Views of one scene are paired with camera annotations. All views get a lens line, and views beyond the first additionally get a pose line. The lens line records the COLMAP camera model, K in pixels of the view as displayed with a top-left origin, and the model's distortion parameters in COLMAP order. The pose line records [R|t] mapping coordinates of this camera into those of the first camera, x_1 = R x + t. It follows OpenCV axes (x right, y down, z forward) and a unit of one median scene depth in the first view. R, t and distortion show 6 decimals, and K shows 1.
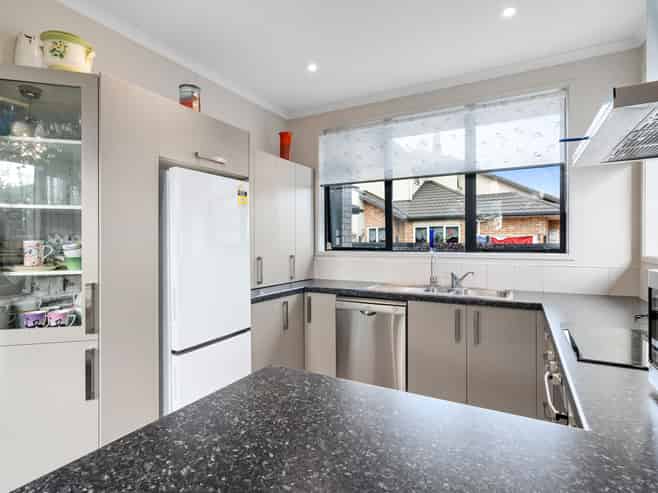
lens RADIAL K [[355.6, 0, 329.0], [0, 355.6, 246.5], [0, 0, 1]] dist [-0.000224, -0.000055]
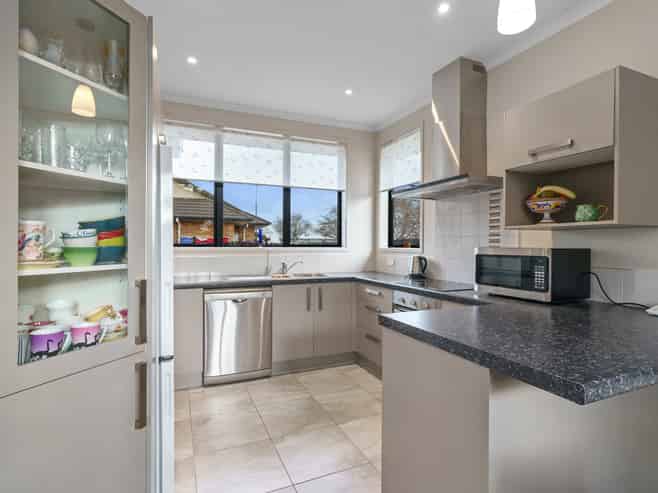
lens RADIAL K [[340.1, 0, 324.6], [0, 340.1, 247.3], [0, 0, 1]] dist [0.000084, 0.000177]
pose [[0.618544, -0.004009, 0.785740, -0.464688], [0.005760, 0.999983, 0.000568, 0.015289], [-0.785729, 0.004174, 0.618557, 0.098381]]
